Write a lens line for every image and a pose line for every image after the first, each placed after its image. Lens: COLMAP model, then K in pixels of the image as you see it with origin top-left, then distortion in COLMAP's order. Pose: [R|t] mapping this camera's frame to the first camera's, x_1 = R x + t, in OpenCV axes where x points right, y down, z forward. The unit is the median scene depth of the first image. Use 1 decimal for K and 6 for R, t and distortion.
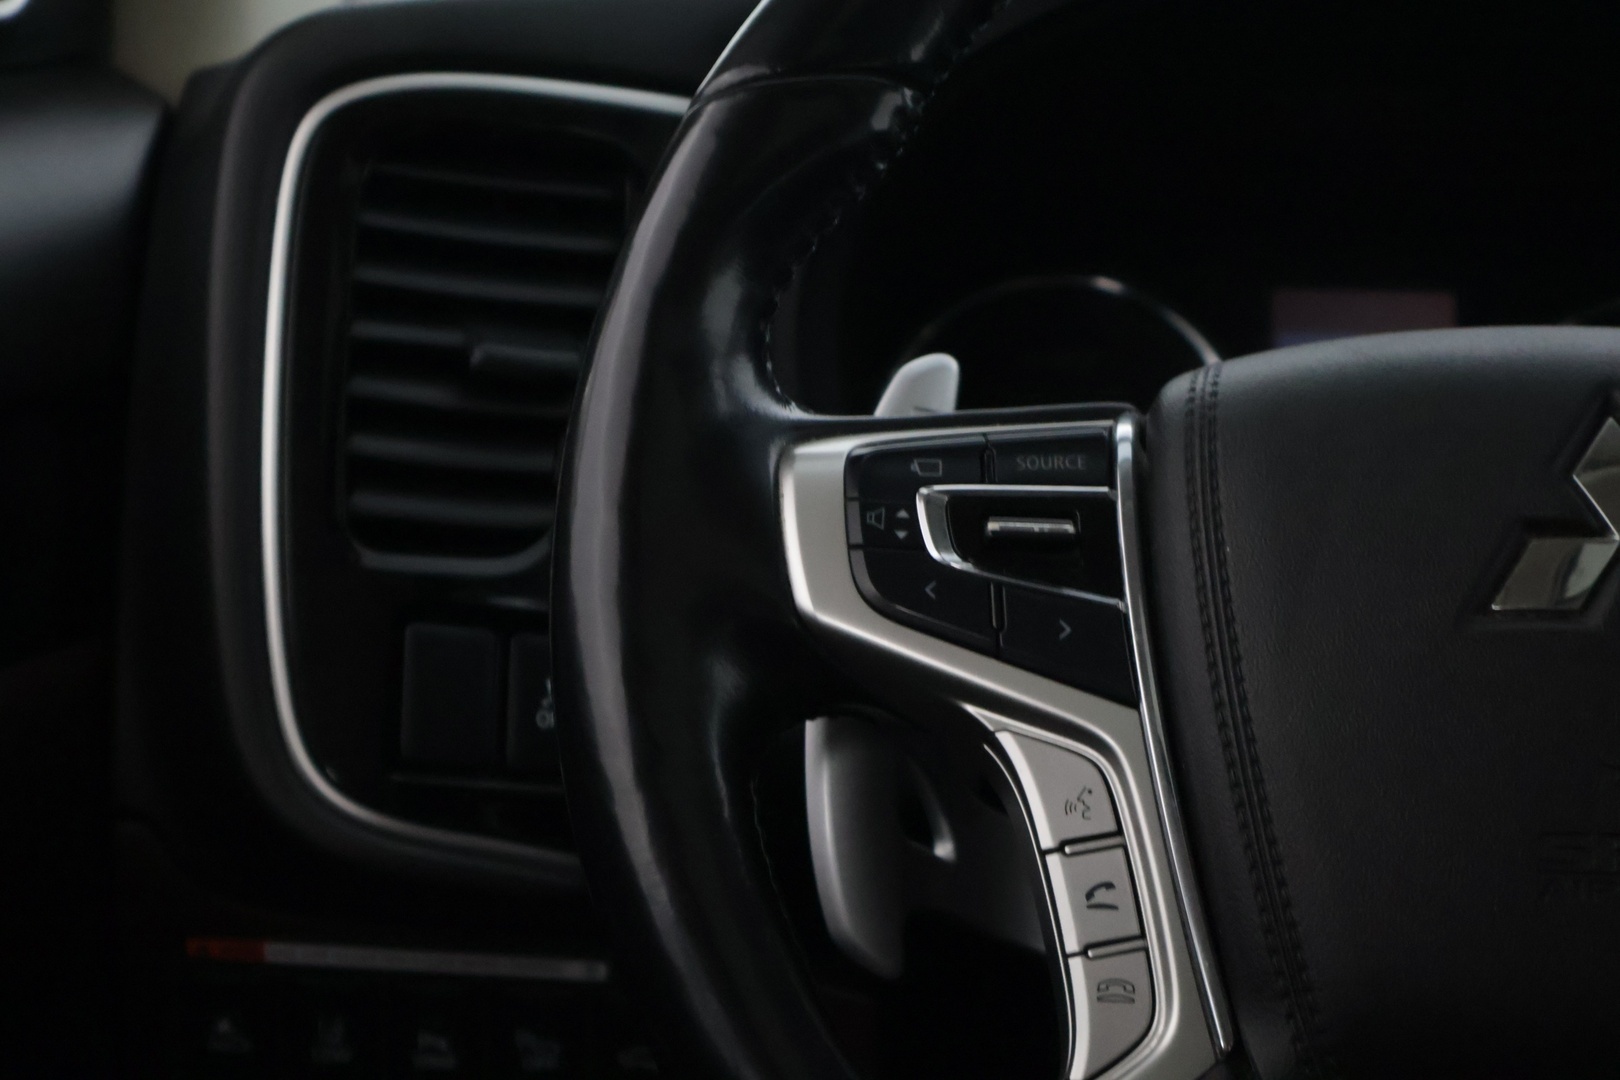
lens RADIAL K [[3125.6, 0, 808.9], [0, 3125.6, 539.7], [0, 0, 1]] dist [0.152768, 0.000000]
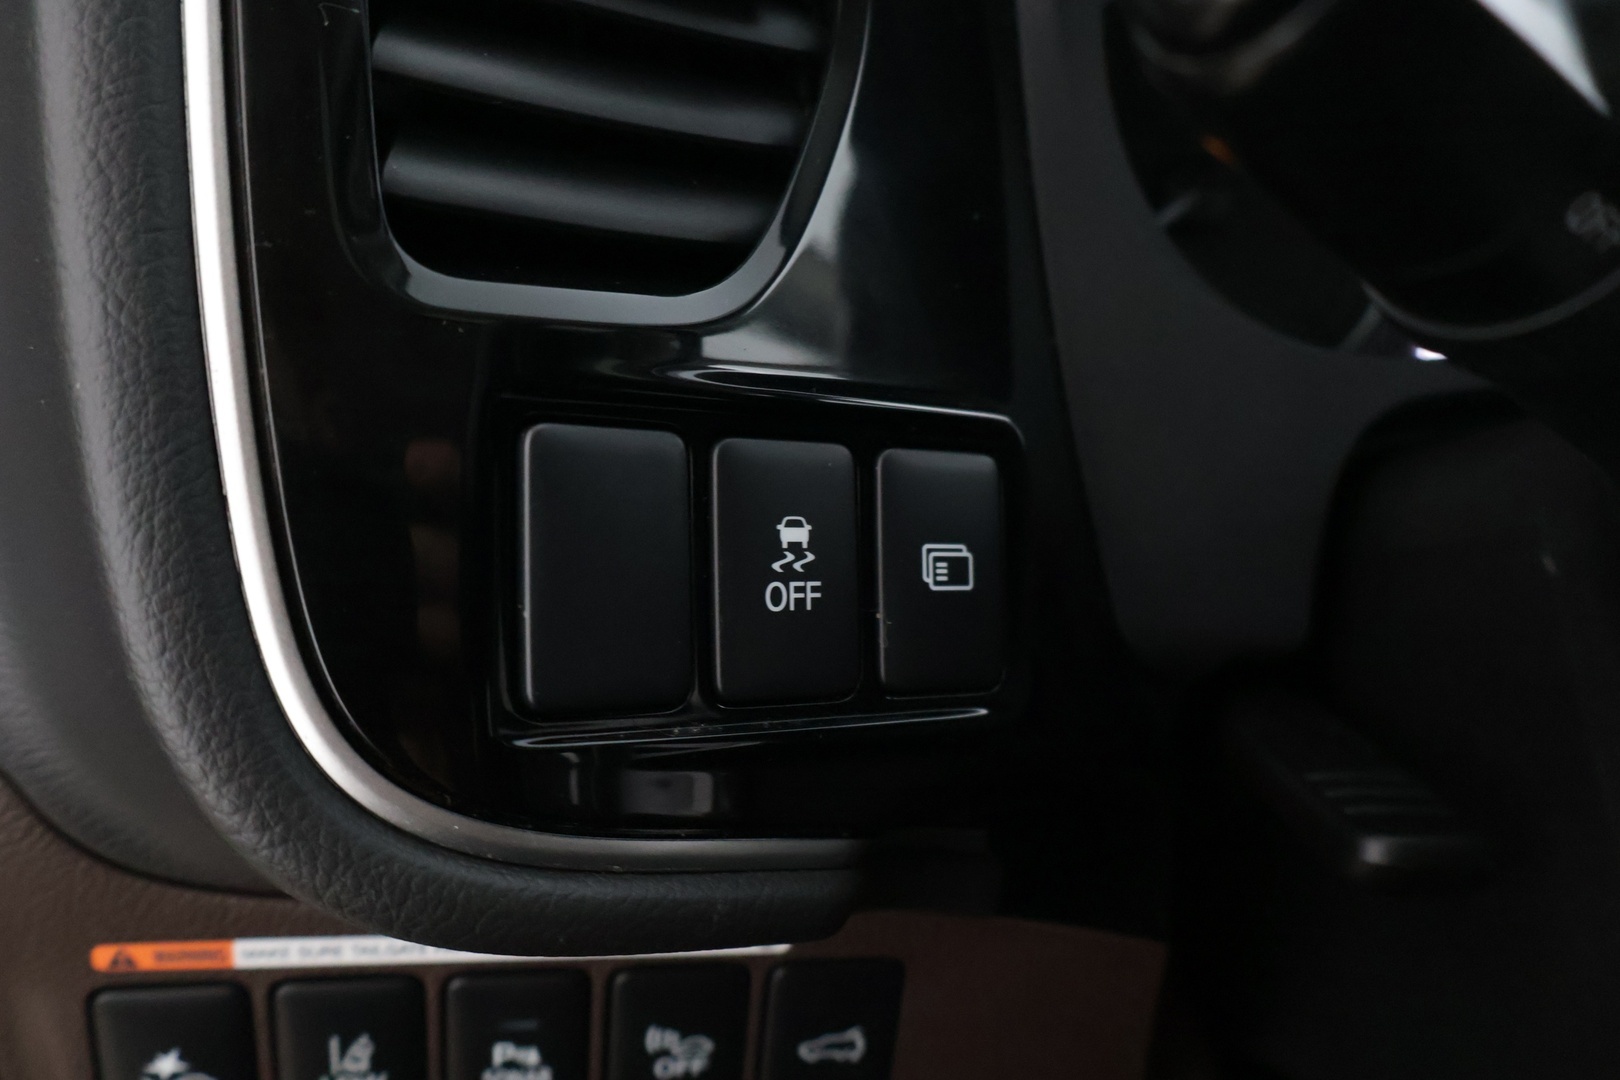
lens RADIAL K [[1437.1, 0, 807.4], [0, 1437.1, 539.5], [0, 0, 1]] dist [0.001487, 0.013756]
pose [[0.970252, -0.035065, 0.239544, -0.136084], [-0.001268, 0.988706, 0.149864, 0.011225], [-0.242094, -0.145710, 0.959249, 0.759624]]
